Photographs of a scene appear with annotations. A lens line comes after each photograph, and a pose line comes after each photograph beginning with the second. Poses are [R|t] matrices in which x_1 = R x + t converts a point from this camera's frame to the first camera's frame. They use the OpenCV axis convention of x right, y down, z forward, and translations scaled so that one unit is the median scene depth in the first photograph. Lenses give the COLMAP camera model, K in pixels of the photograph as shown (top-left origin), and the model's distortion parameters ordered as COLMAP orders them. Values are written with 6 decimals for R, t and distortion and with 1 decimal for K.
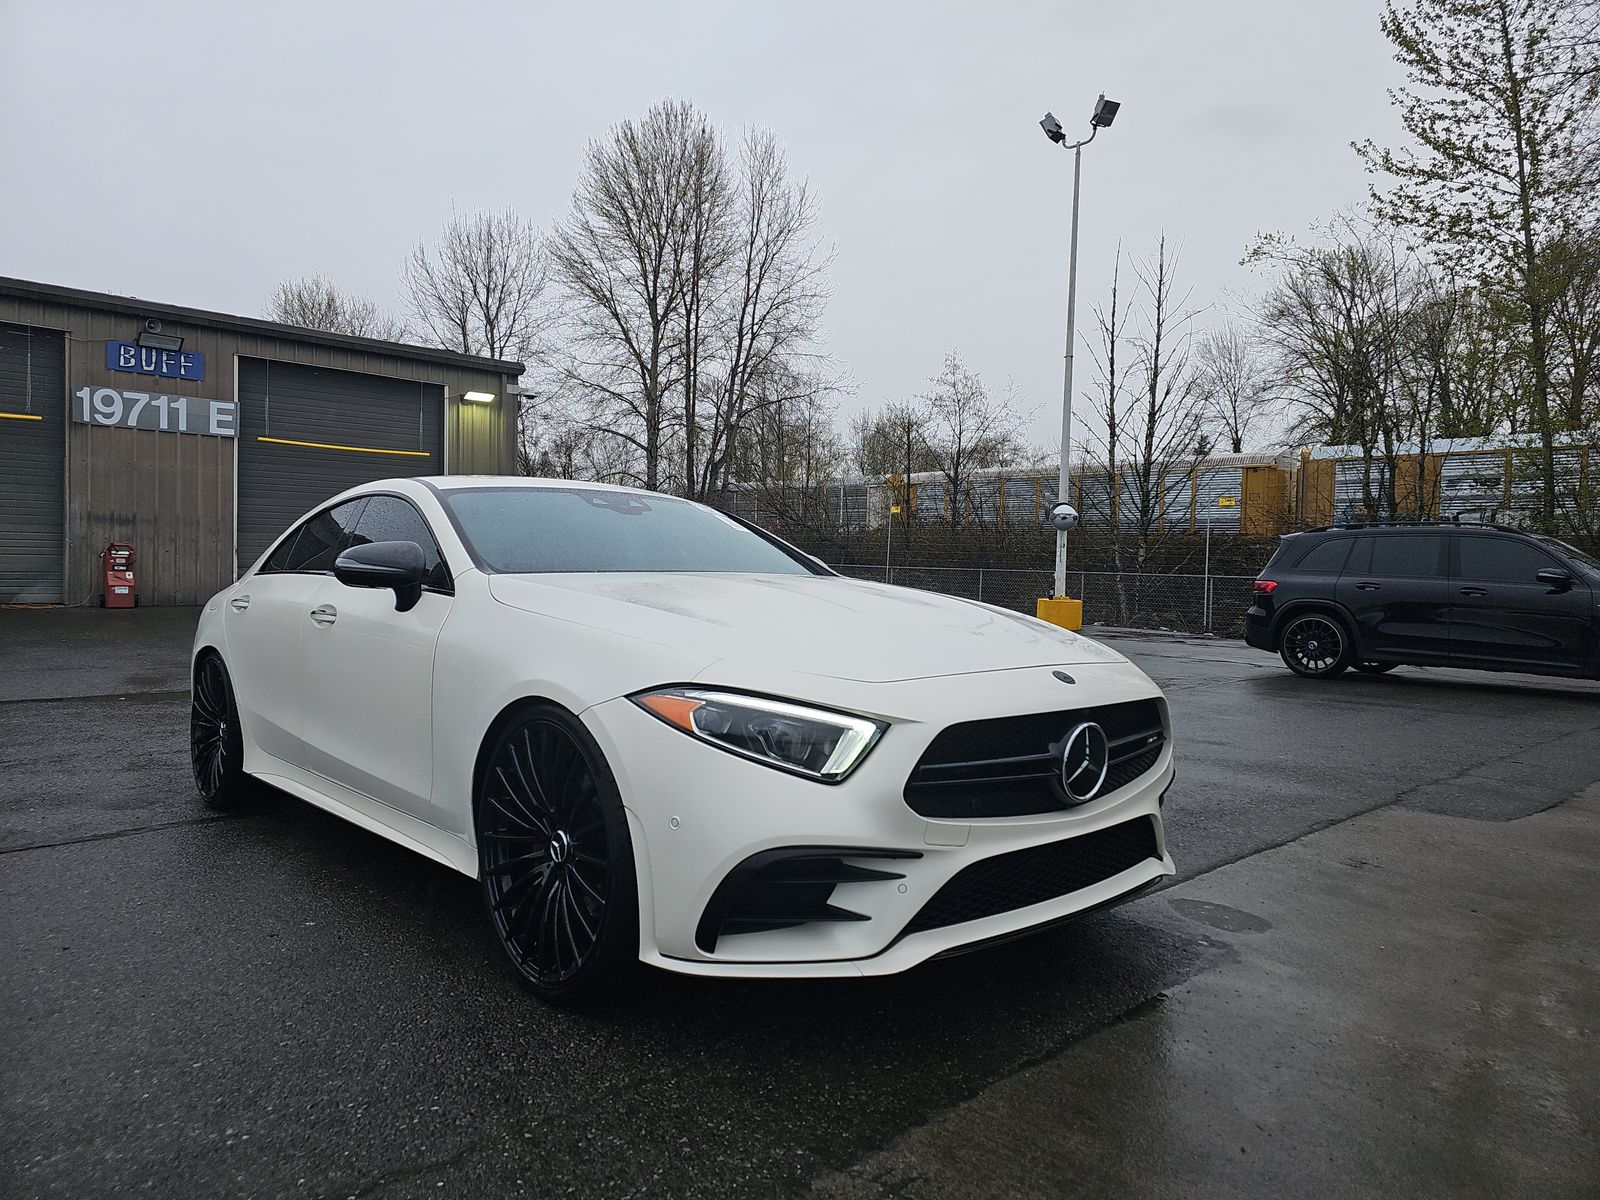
lens RADIAL K [[1080.4, 0, 799.0], [0, 1080.4, 594.8], [0, 0, 1]] dist [0.007655, -0.008632]
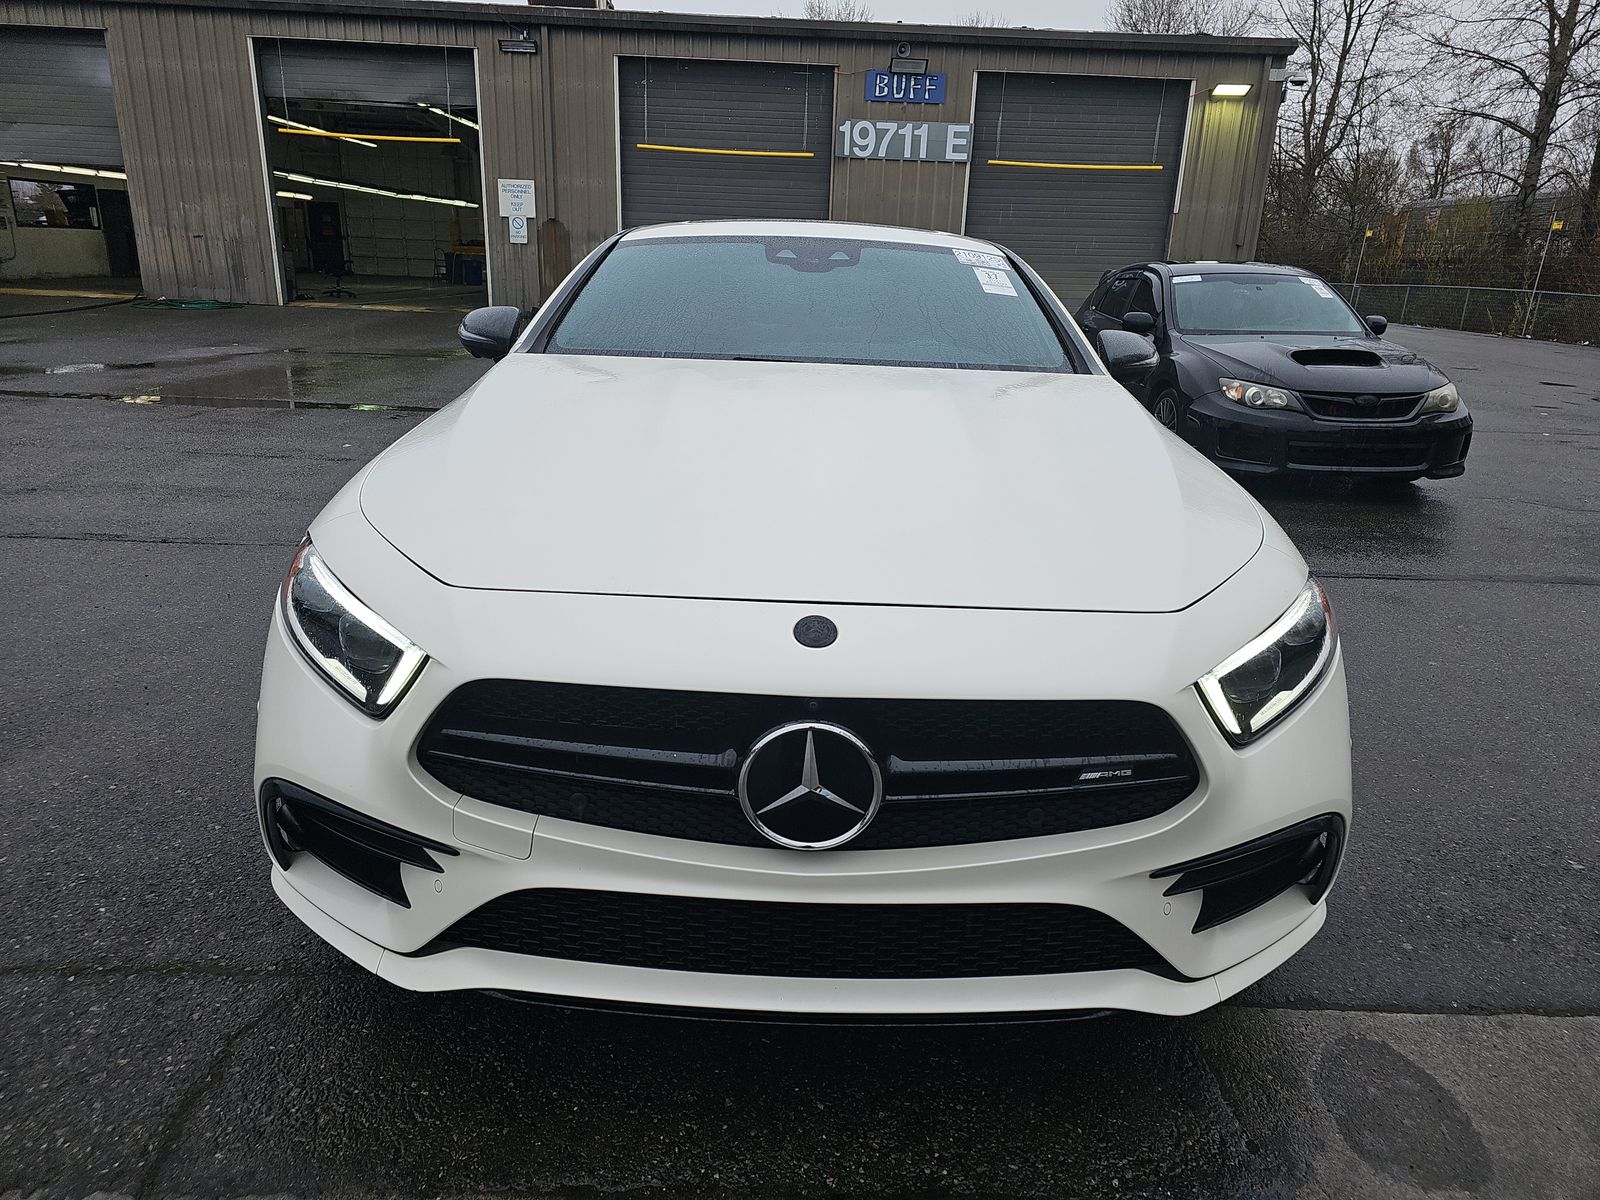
lens RADIAL K [[1080.4, 0, 799.8], [0, 1080.4, 609.9], [0, 0, 1]] dist [0.007655, -0.008632]
pose [[0.725014, 0.208511, -0.656413, 0.110998], [-0.029466, 0.961589, 0.272906, -0.015247], [0.688103, -0.178519, 0.703310, 0.114507]]
